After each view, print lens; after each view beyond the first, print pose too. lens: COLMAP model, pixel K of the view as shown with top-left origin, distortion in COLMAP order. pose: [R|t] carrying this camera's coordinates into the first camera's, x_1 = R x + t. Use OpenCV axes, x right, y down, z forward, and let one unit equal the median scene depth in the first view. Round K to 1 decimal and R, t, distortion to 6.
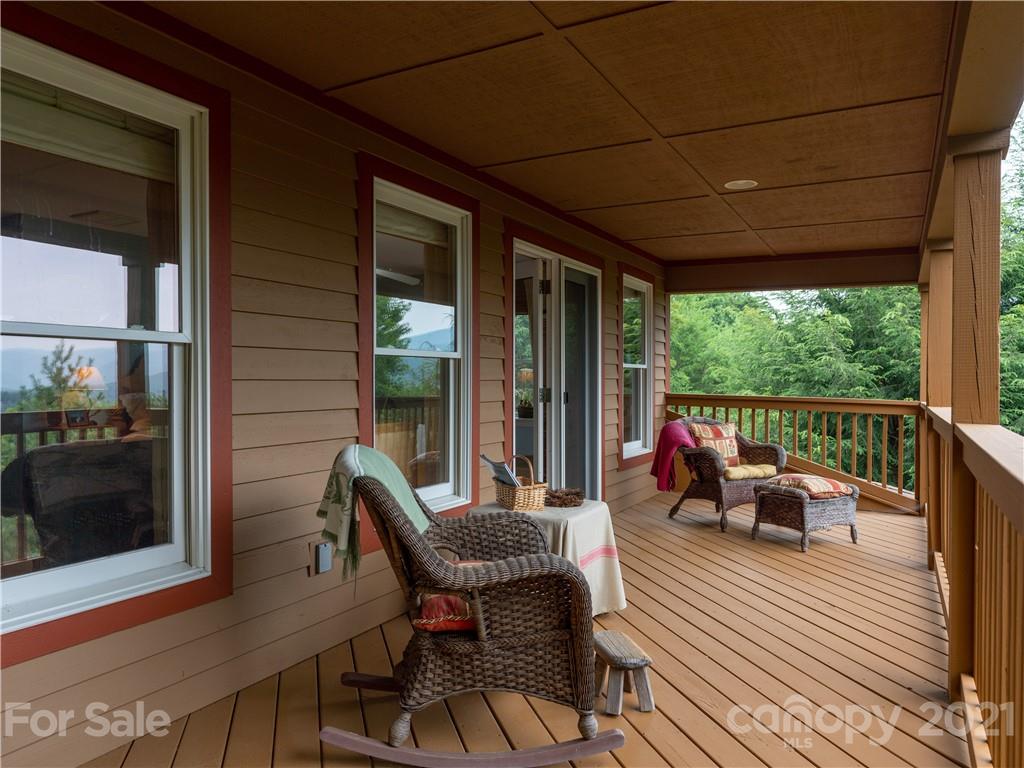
lens RADIAL K [[703.1, 0, 508.8], [0, 703.1, 386.7], [0, 0, 1]] dist [-0.014164, -0.006591]
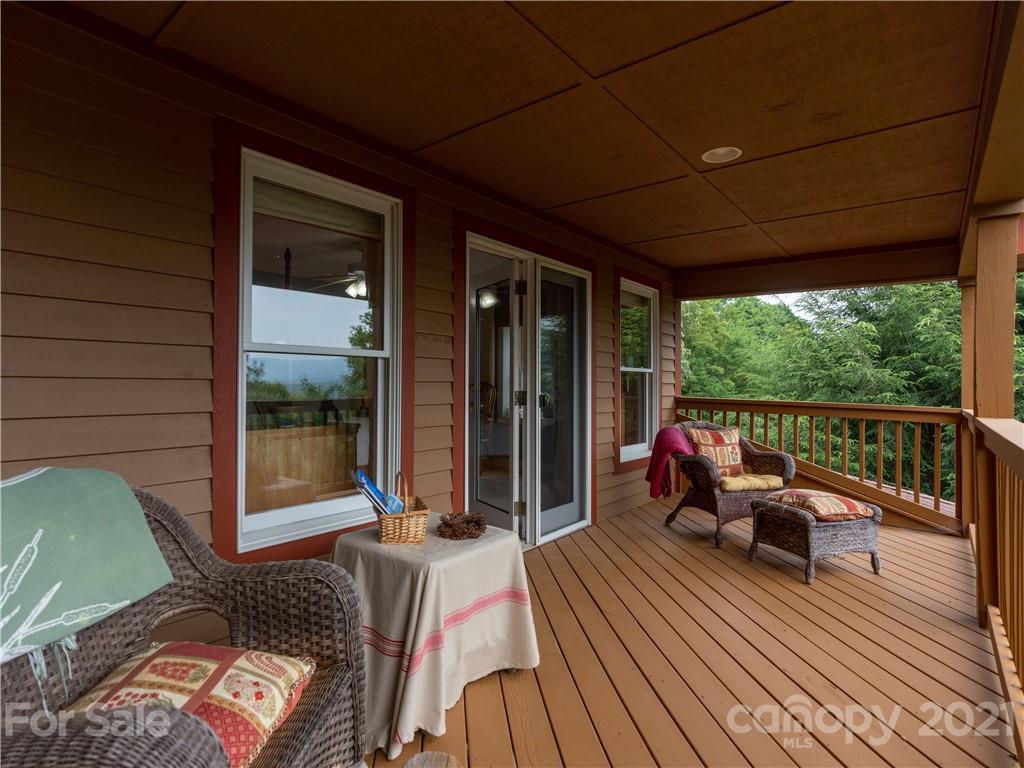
lens RADIAL K [[529.0, 0, 488.8], [0, 529.0, 380.5], [0, 0, 1]] dist [-0.016024, 0.005070]
pose [[0.980619, 0.003645, -0.195889, 0.142700], [-0.007126, 0.999829, -0.017070, 0.000399], [0.195793, 0.018135, 0.980478, 0.252888]]
